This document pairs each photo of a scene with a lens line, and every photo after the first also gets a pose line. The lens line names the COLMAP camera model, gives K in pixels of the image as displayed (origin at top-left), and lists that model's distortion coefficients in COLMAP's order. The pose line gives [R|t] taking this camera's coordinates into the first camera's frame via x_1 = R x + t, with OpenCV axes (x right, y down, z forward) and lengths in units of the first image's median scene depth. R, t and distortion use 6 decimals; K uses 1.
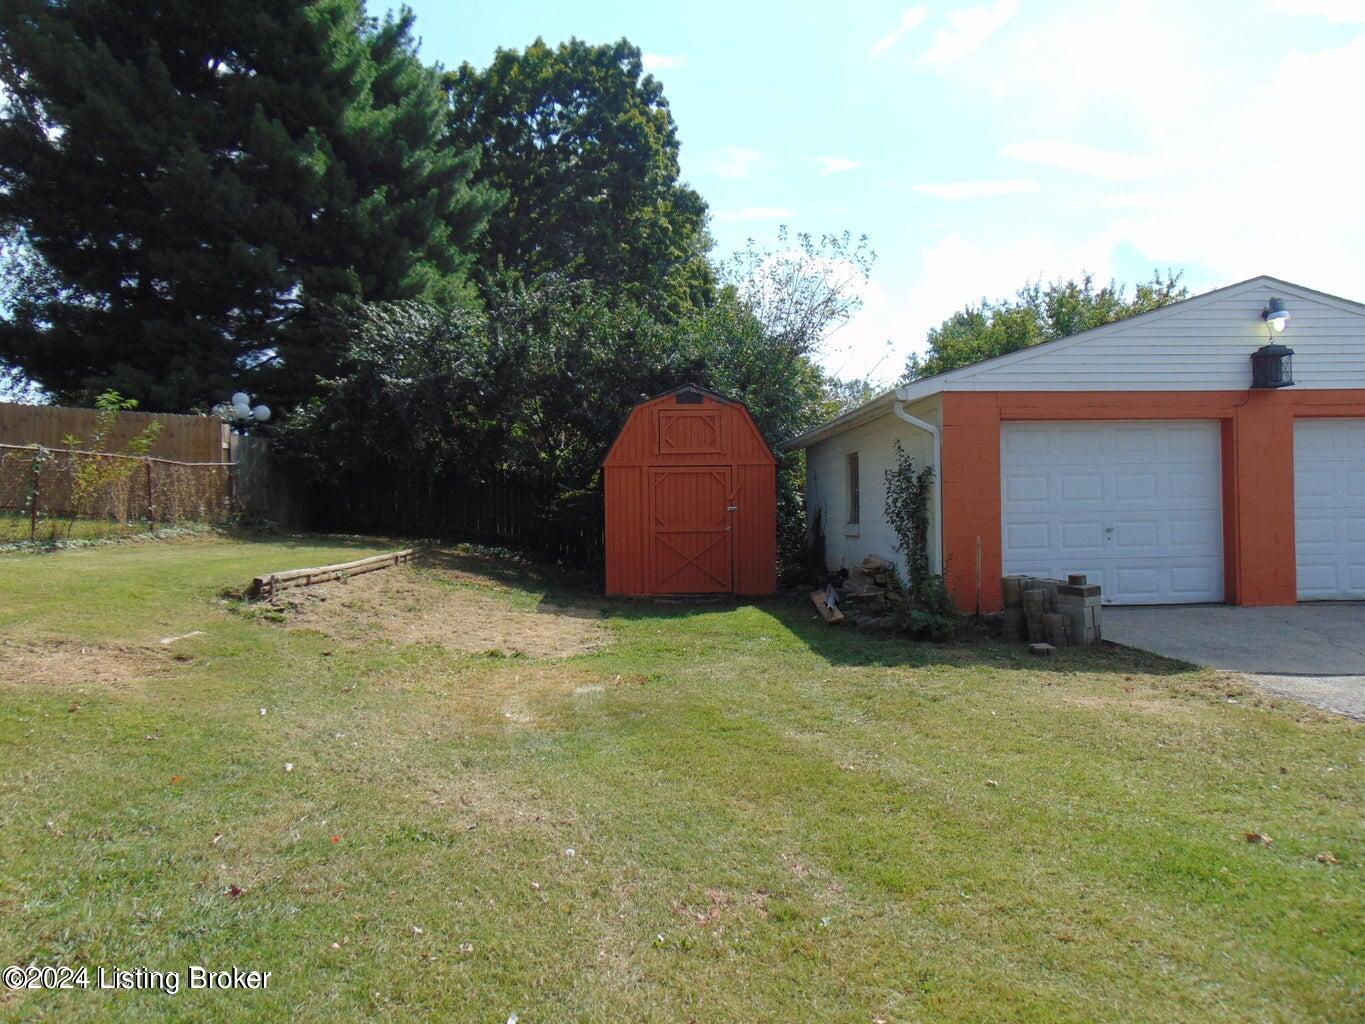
lens RADIAL K [[1027.0, 0, 682.5], [0, 1027.0, 512.0], [0, 0, 1]] dist [-0.048027, 0.123810]
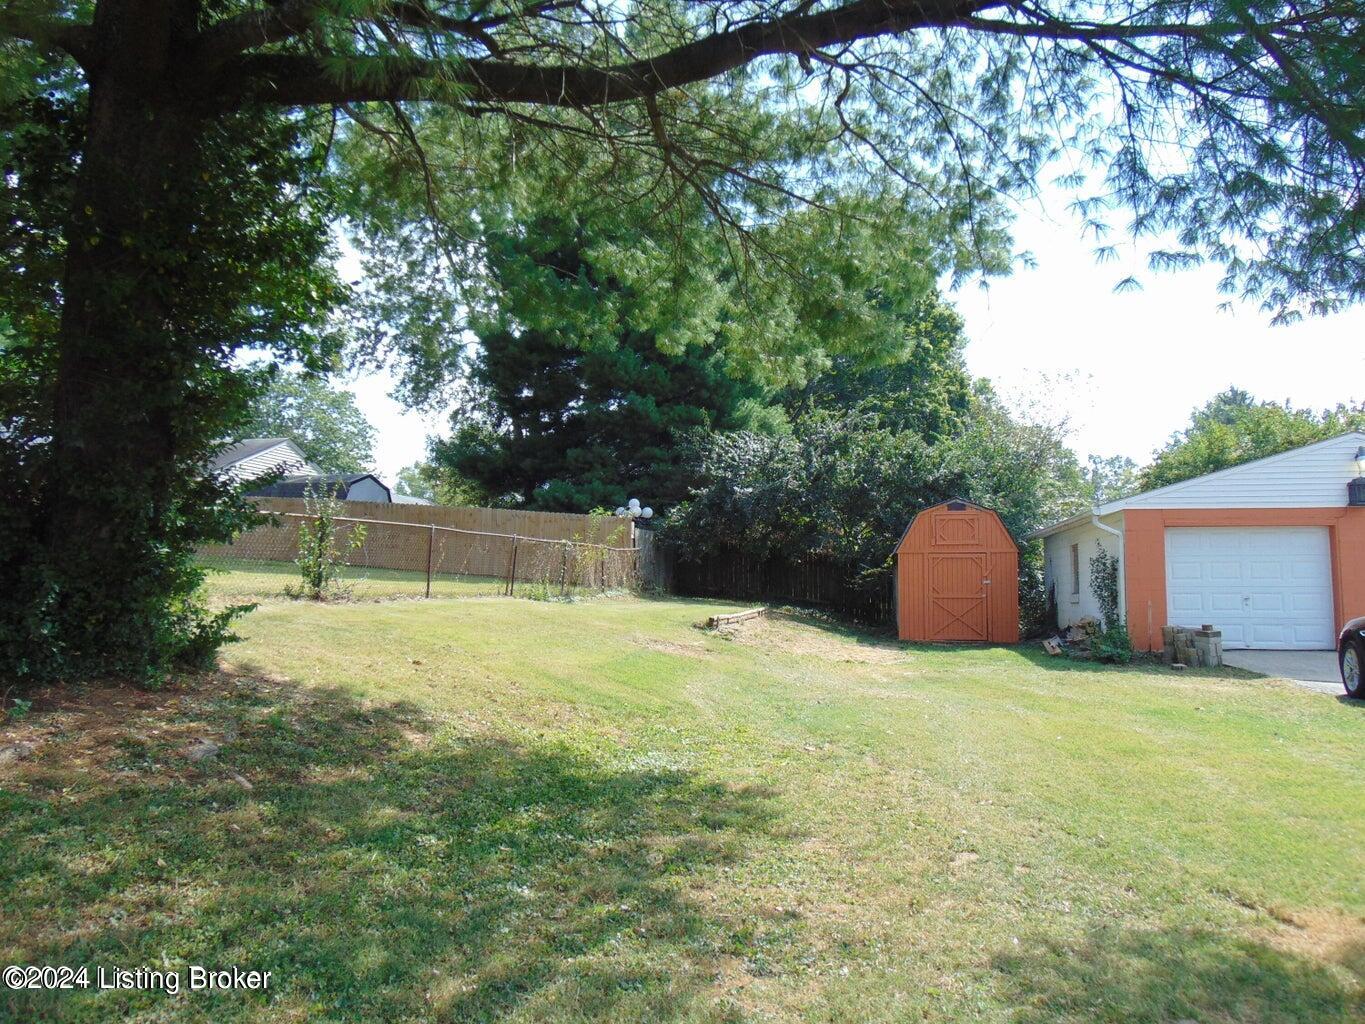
lens RADIAL K [[1027.0, 0, 682.5], [0, 1027.0, 512.0], [0, 0, 1]] dist [-0.048027, 0.123810]
pose [[0.971141, -0.004299, -0.238468, -0.020695], [-0.013094, 0.997369, -0.071304, 0.005370], [0.238147, 0.072369, 0.968529, -0.436436]]
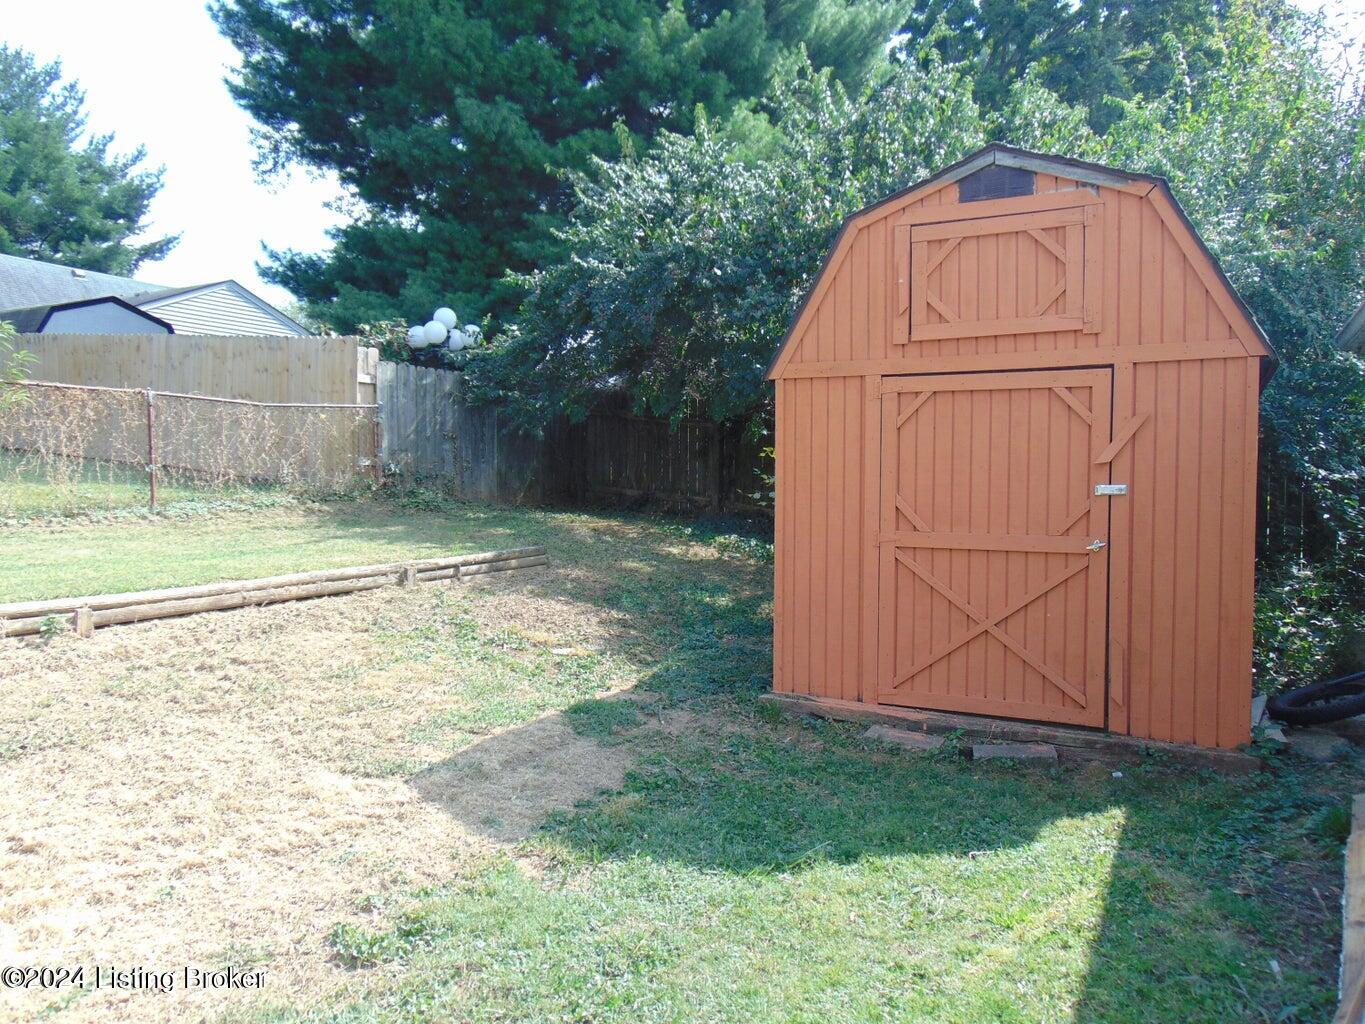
lens RADIAL K [[1027.0, 0, 682.5], [0, 1027.0, 512.0], [0, 0, 1]] dist [-0.048027, 0.123810]
pose [[0.856480, 0.031672, -0.515208, 0.085984], [-0.013125, 0.999129, 0.039601, -0.006114], [0.516014, -0.027155, 0.856150, 0.527052]]
